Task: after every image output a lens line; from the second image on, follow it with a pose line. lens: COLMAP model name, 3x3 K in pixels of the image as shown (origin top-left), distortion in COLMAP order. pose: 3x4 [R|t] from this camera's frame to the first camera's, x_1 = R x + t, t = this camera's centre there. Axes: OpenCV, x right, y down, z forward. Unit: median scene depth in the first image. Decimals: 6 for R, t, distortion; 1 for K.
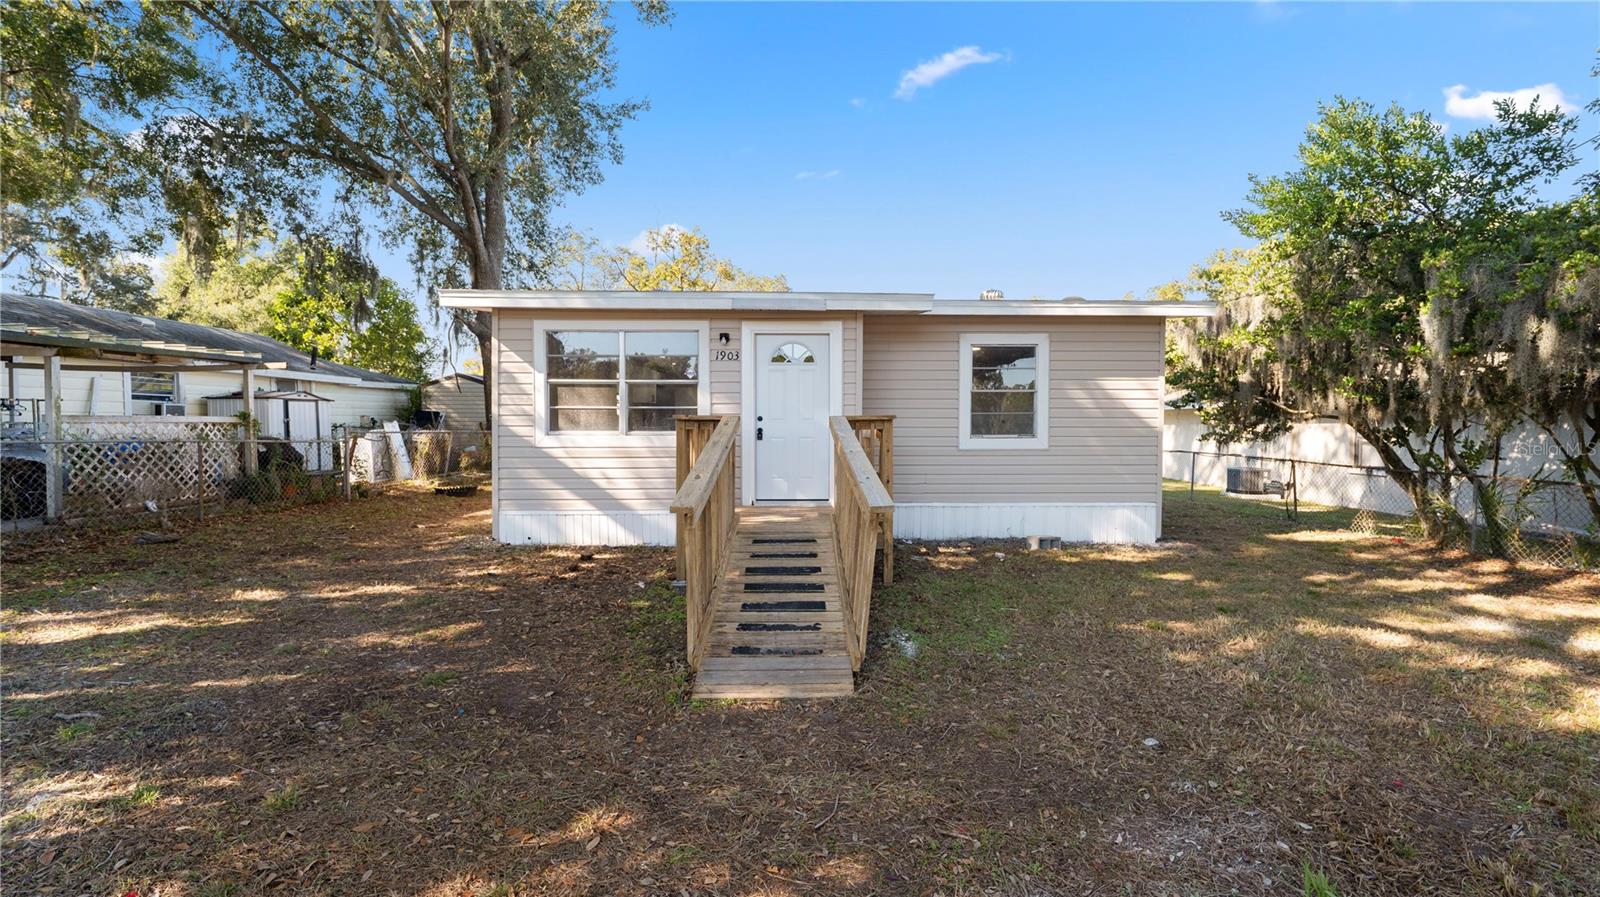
lens RADIAL K [[655.5, 0, 803.8], [0, 655.5, 458.4], [0, 0, 1]] dist [-0.011925, 0.001029]
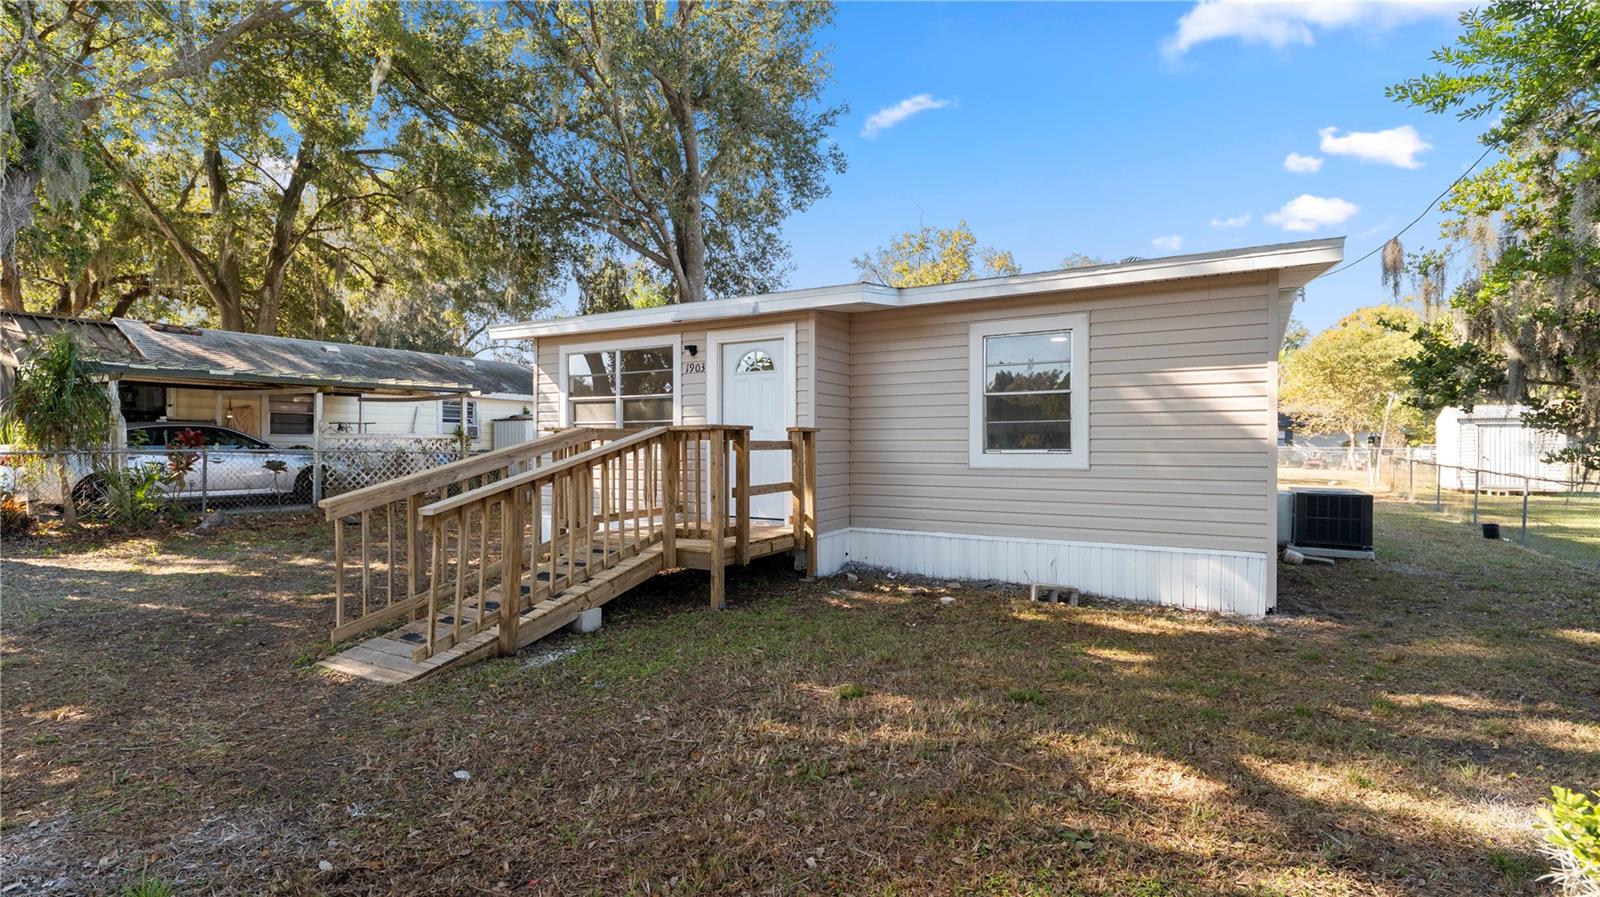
lens RADIAL K [[733.2, 0, 803.9], [0, 733.2, 456.1], [0, 0, 1]] dist [-0.000907, -0.000075]
pose [[0.856728, 0.007724, -0.515710, 0.526930], [-0.025911, 0.999270, -0.028079, 0.002664], [0.515117, 0.037418, 0.856303, 0.128165]]
